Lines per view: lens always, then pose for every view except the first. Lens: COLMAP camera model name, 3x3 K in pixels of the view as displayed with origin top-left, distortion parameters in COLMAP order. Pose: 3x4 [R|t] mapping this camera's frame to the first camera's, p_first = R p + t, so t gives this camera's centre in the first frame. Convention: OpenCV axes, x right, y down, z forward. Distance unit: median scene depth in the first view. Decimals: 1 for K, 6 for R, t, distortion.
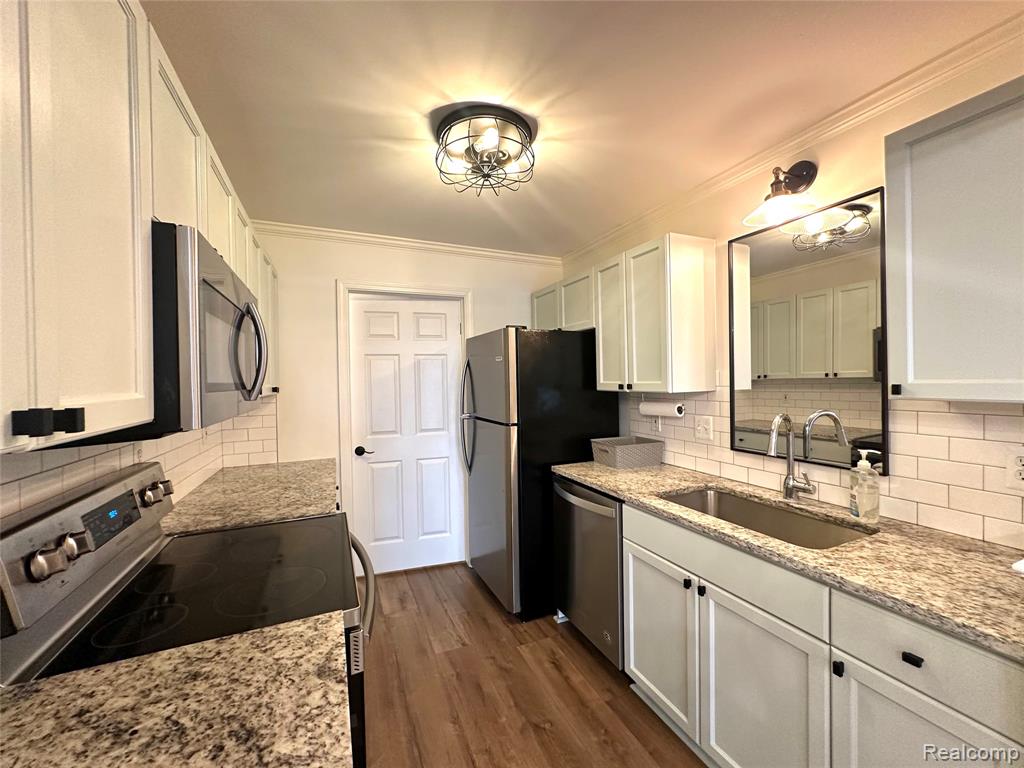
lens RADIAL K [[407.5, 0, 512.6], [0, 407.5, 383.1], [0, 0, 1]] dist [-0.005731, 0.000187]
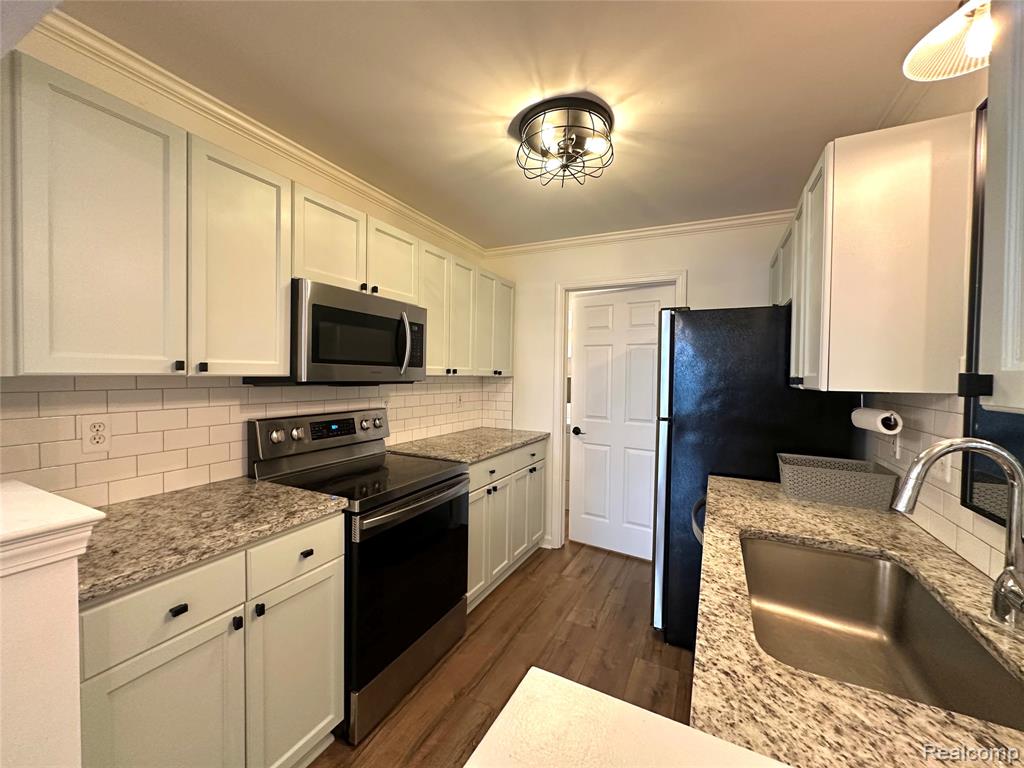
lens RADIAL K [[407.5, 0, 515.2], [0, 407.5, 382.8], [0, 0, 1]] dist [-0.005731, 0.000187]
pose [[0.641854, 0.045797, -0.765458, 0.579790], [-0.037239, 0.998899, 0.028538, 0.011493], [0.765922, 0.010187, 0.642853, 0.215790]]
